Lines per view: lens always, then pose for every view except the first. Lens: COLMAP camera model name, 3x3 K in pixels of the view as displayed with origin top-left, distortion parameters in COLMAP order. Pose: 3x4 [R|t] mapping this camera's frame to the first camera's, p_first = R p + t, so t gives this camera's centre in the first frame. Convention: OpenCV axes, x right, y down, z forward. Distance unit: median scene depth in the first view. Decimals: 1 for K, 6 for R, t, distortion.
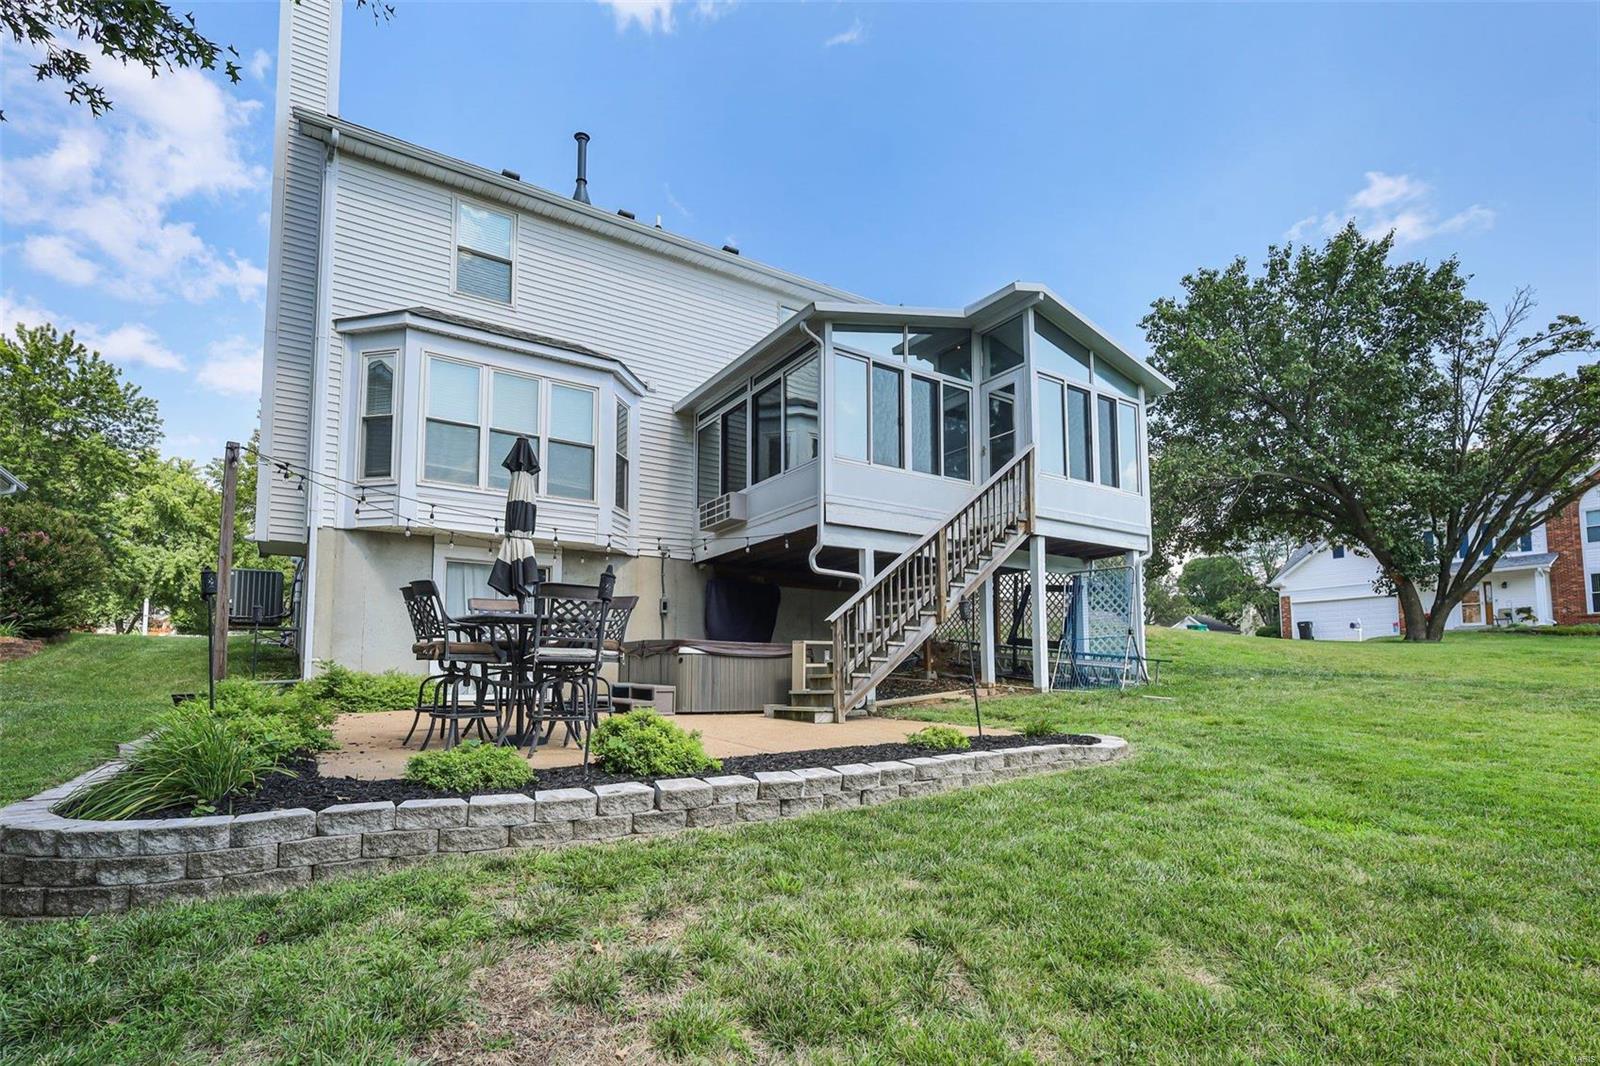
lens RADIAL K [[755.2, 0, 798.4], [0, 755.2, 634.4], [0, 0, 1]] dist [-0.012296, -0.000024]
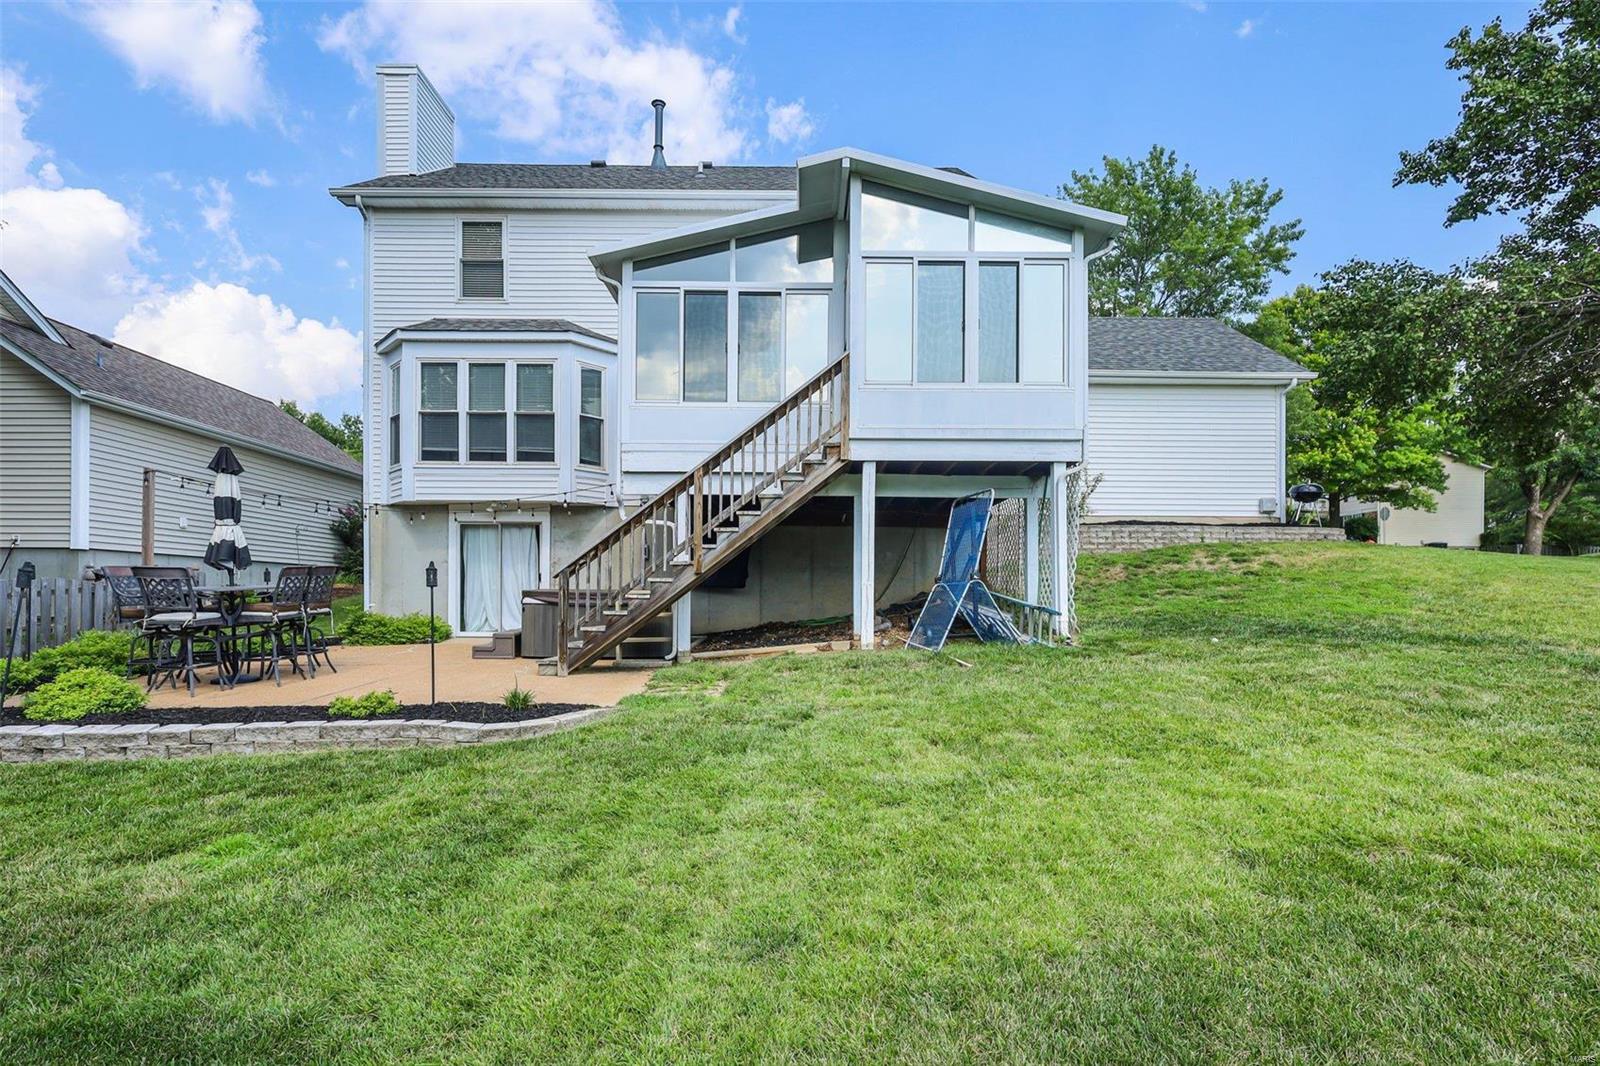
lens RADIAL K [[763.5, 0, 800.8], [0, 763.5, 596.9], [0, 0, 1]] dist [0.002274, 0.000361]
pose [[0.844349, 0.001829, -0.535790, 0.715378], [0.027938, 0.998483, 0.047437, -0.024285], [0.535064, -0.055022, 0.843018, 0.253095]]
